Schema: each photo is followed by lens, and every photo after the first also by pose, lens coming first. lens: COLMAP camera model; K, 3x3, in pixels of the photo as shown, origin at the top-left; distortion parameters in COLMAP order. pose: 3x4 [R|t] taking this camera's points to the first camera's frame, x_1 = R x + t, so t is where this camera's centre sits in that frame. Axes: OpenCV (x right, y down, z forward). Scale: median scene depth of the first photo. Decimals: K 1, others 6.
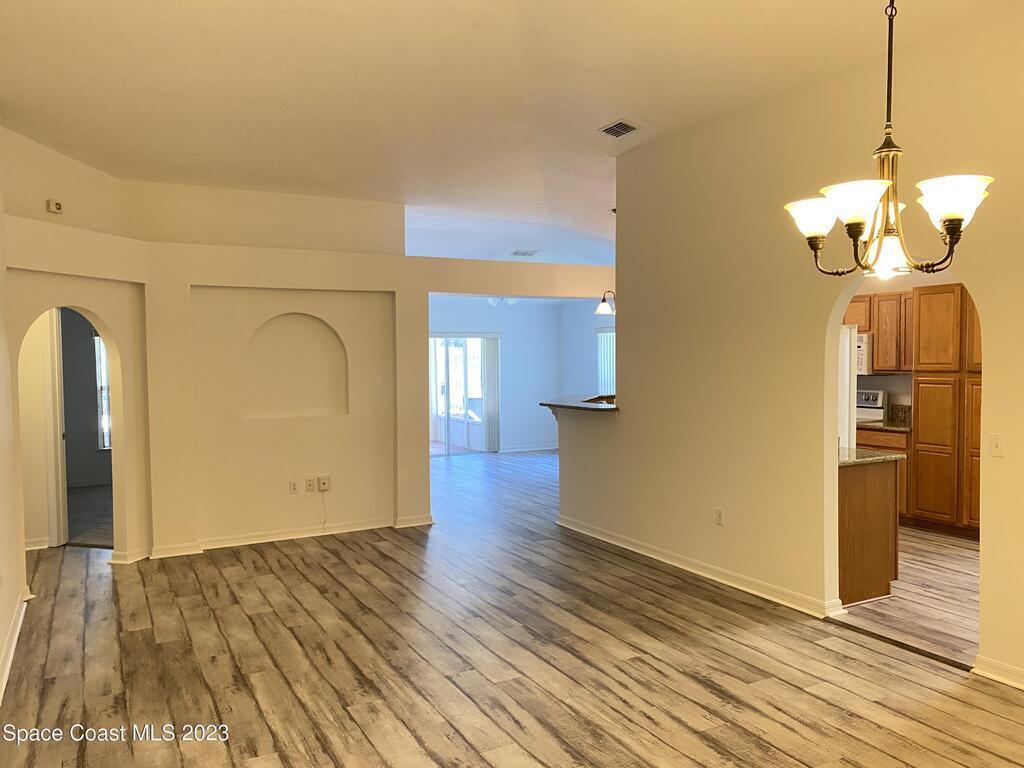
lens RADIAL K [[776.6, 0, 512.4], [0, 776.6, 385.2], [0, 0, 1]] dist [0.011090, -0.015307]
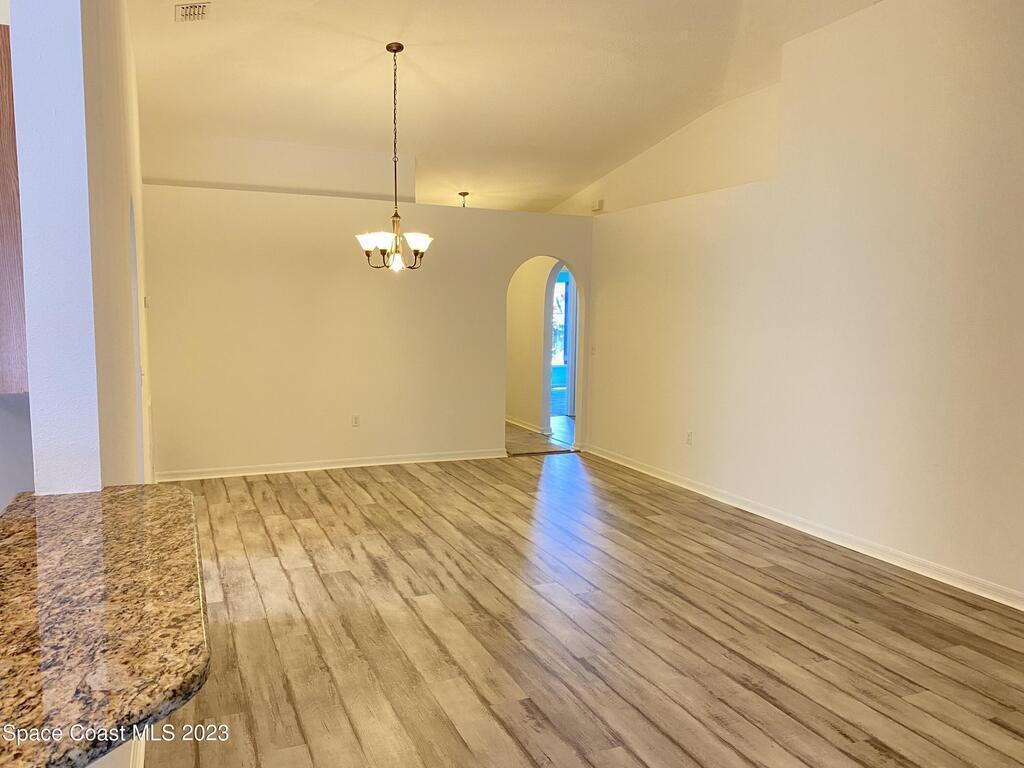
lens RADIAL K [[776.6, 0, 515.3], [0, 776.6, 392.5], [0, 0, 1]] dist [0.011090, -0.015307]
pose [[-0.997187, -0.007455, 0.074584, -0.042057], [0.003741, 0.988852, 0.148855, -0.066706], [-0.074862, 0.148715, -0.986042, 1.922854]]
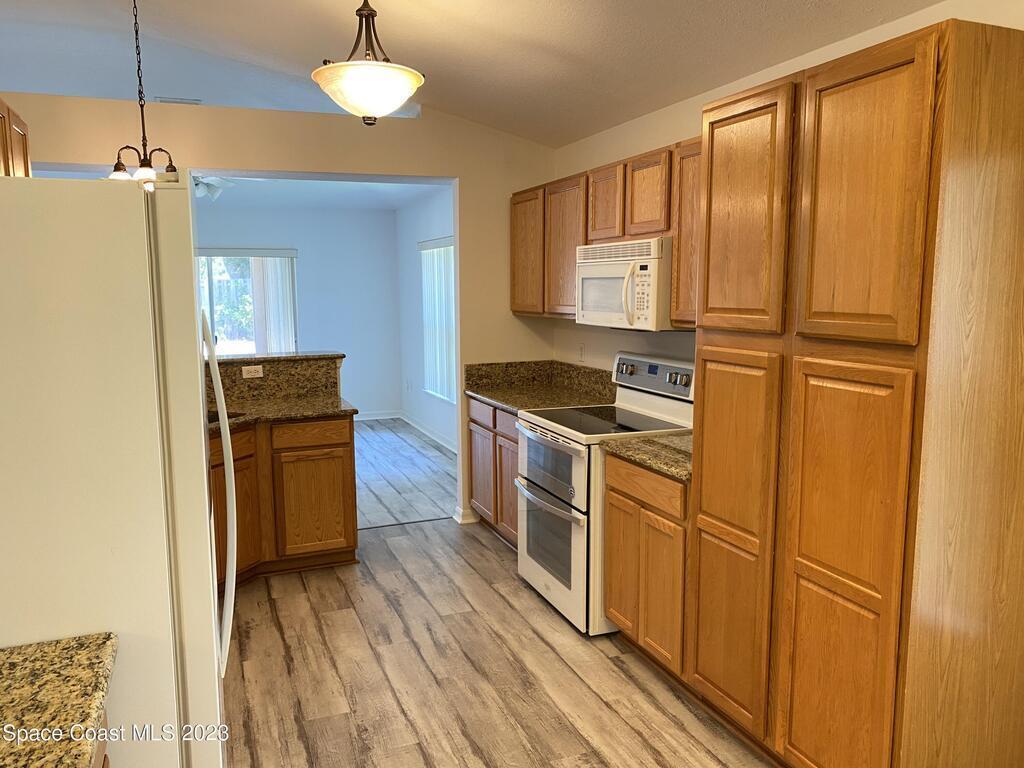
lens RADIAL K [[776.6, 0, 508.6], [0, 776.6, 386.4], [0, 0, 1]] dist [0.011090, -0.015307]
pose [[0.992687, 0.025213, -0.118058, 0.767827], [-0.014276, 0.995602, 0.092591, -0.038536], [0.119873, -0.090228, 0.988681, 0.987561]]
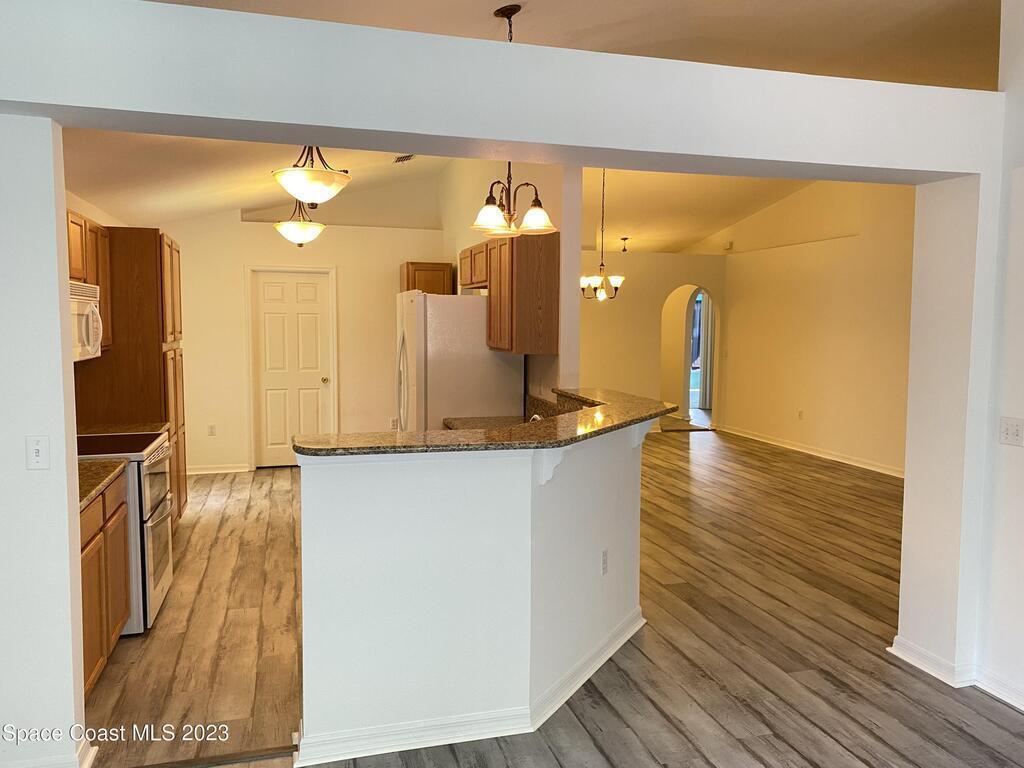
lens RADIAL K [[776.6, 0, 506.3], [0, 776.6, 376.2], [0, 0, 1]] dist [0.011090, -0.015307]
pose [[-0.975412, -0.009730, 0.220174, 0.058194], [0.014462, 0.994046, 0.107998, -0.102945], [-0.219914, 0.108527, -0.969464, 2.710625]]
